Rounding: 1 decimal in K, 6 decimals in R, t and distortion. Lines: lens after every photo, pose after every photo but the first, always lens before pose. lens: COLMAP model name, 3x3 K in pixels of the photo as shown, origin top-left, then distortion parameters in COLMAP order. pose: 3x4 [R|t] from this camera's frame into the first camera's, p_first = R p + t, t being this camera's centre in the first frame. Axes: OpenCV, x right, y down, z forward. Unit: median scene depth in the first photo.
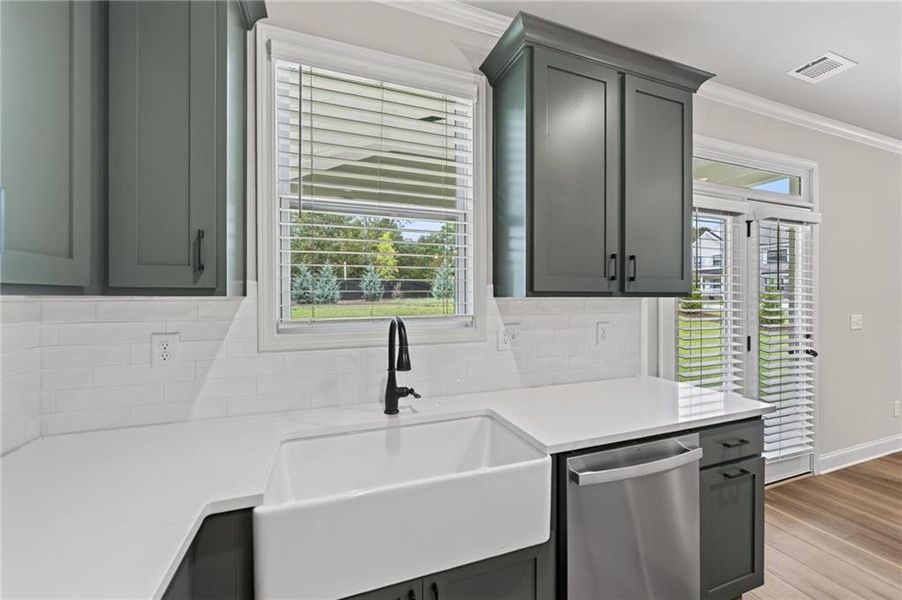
lens RADIAL K [[349.0, 0, 453.3], [0, 349.0, 299.9], [0, 0, 1]] dist [-0.004707, -0.000225]
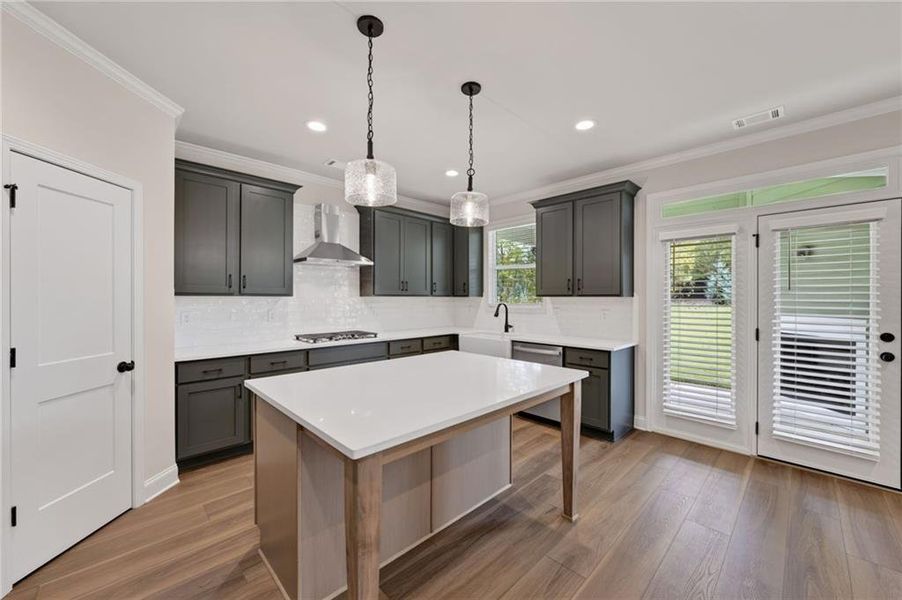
lens RADIAL K [[349.0, 0, 450.6], [0, 349.0, 297.9], [0, 0, 1]] dist [-0.004707, -0.000225]
pose [[0.411899, 0.001950, -0.911228, 2.154417], [-0.005536, 0.999985, -0.000362, 0.005678], [0.911213, 0.005193, 0.411903, -0.689024]]
